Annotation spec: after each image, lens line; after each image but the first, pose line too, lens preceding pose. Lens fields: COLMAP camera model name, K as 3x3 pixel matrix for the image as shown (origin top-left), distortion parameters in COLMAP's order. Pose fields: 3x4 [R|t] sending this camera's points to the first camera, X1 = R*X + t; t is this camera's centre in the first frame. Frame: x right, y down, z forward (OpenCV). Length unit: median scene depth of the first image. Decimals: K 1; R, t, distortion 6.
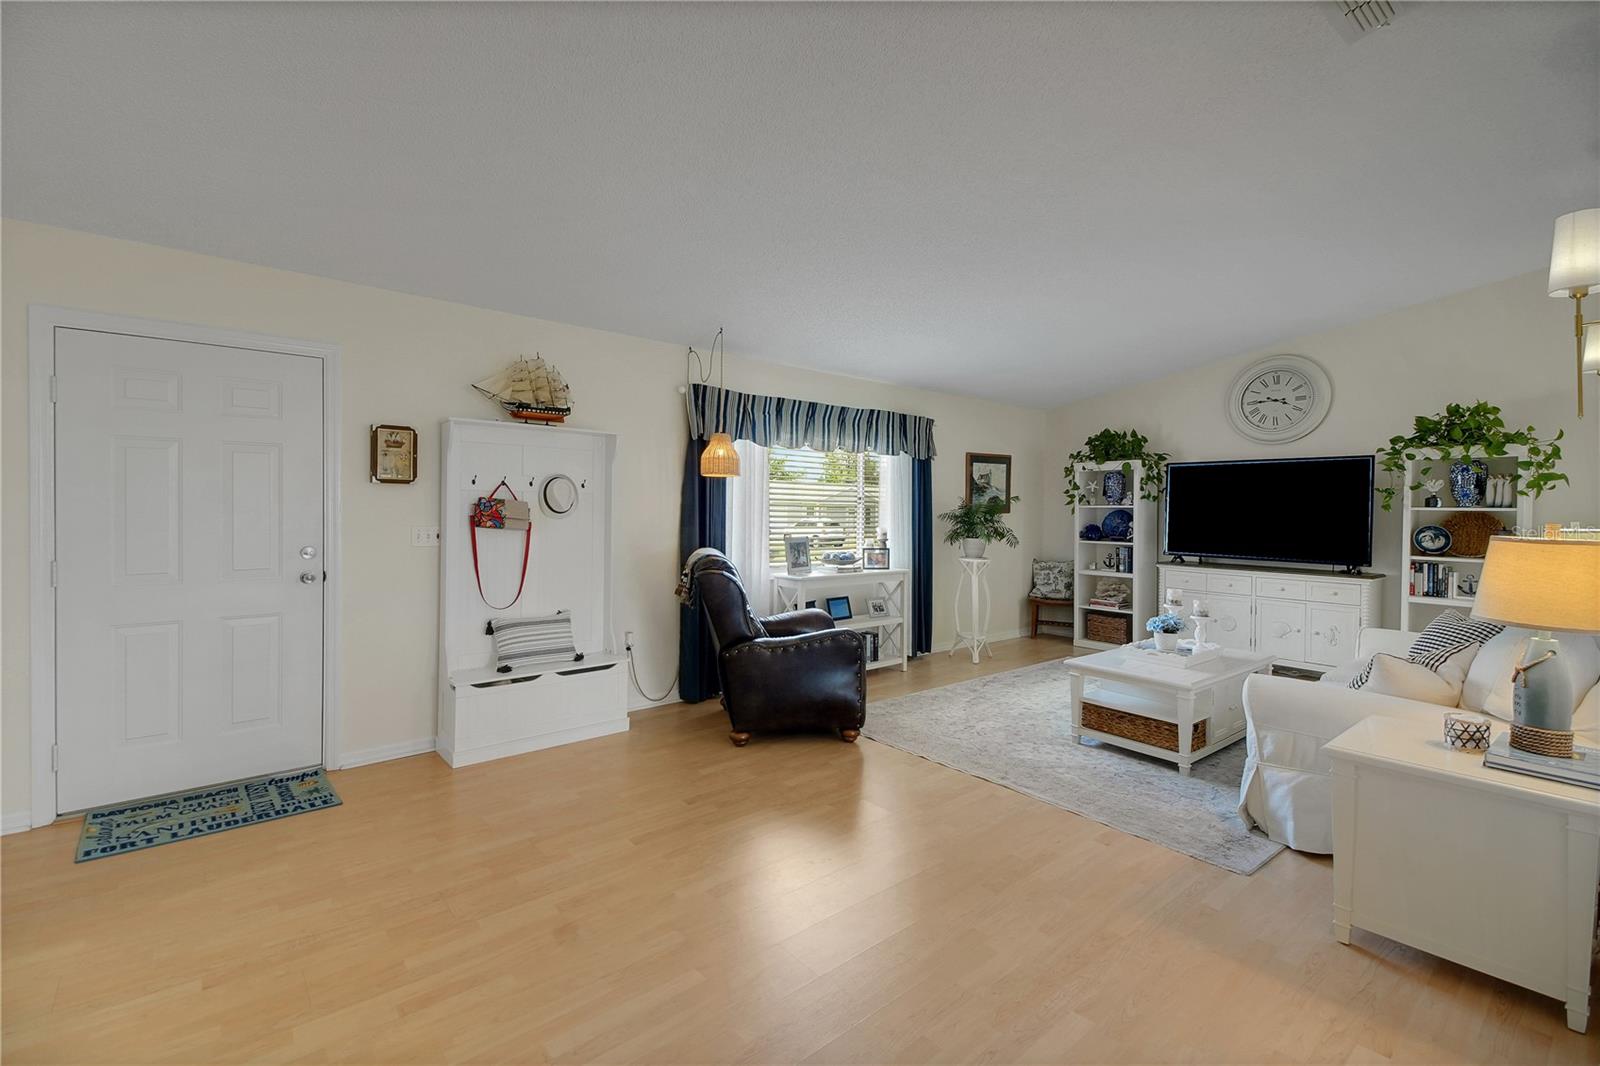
lens RADIAL K [[686.4, 0, 799.3], [0, 686.4, 509.5], [0, 0, 1]] dist [0.049270, -0.021259]
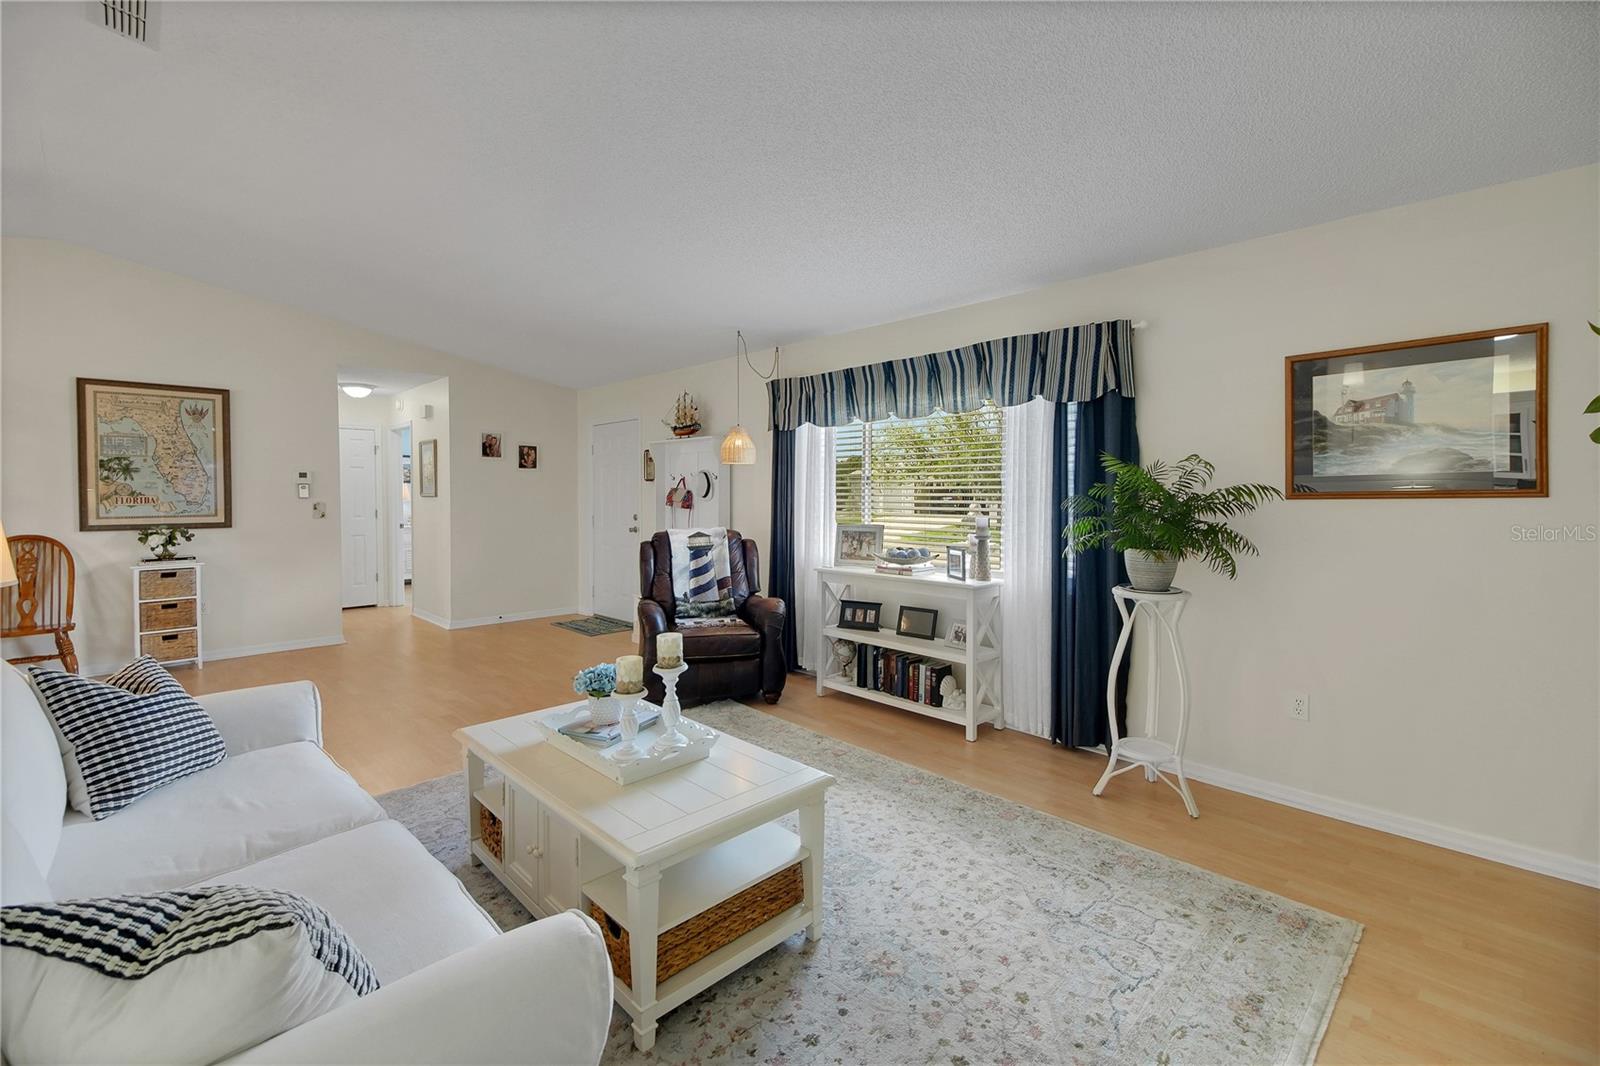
lens RADIAL K [[704.4, 0, 782.1], [0, 704.4, 534.2], [0, 0, 1]] dist [0.033058, -0.000152]
pose [[0.053935, 0.047427, -0.997418, 0.931639], [-0.003796, 0.998874, 0.047291, 0.009960], [0.998537, 0.001236, 0.054054, 0.910452]]
